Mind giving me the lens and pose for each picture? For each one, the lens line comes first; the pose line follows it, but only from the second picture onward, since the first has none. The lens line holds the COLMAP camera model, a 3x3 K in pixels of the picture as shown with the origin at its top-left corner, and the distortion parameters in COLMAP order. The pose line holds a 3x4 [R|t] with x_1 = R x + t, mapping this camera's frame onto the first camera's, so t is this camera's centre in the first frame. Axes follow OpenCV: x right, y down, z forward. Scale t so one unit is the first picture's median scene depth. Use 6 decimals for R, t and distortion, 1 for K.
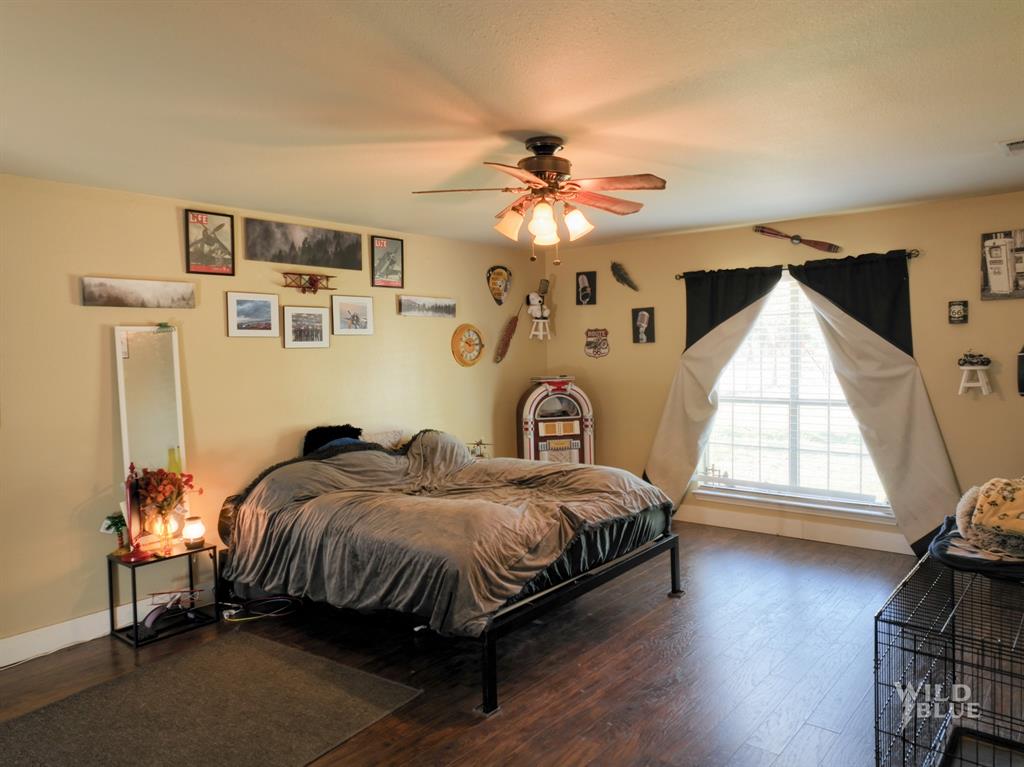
lens RADIAL K [[718.9, 0, 517.0], [0, 718.9, 380.3], [0, 0, 1]] dist [0.002629, 0.012955]
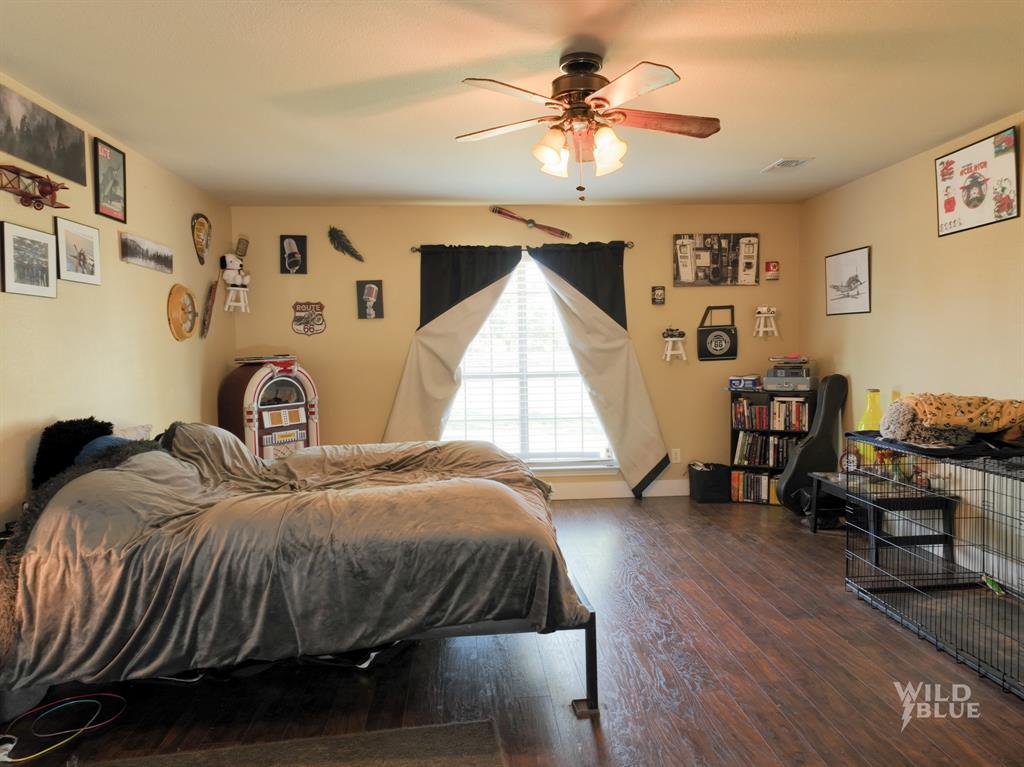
lens RADIAL K [[718.9, 0, 517.0], [0, 718.9, 380.3], [0, 0, 1]] dist [0.002629, 0.012955]
pose [[0.722088, -0.026083, 0.691309, -0.373756], [0.034762, 0.999395, 0.001398, 0.036761], [-0.690927, 0.023022, 0.722558, 0.236478]]
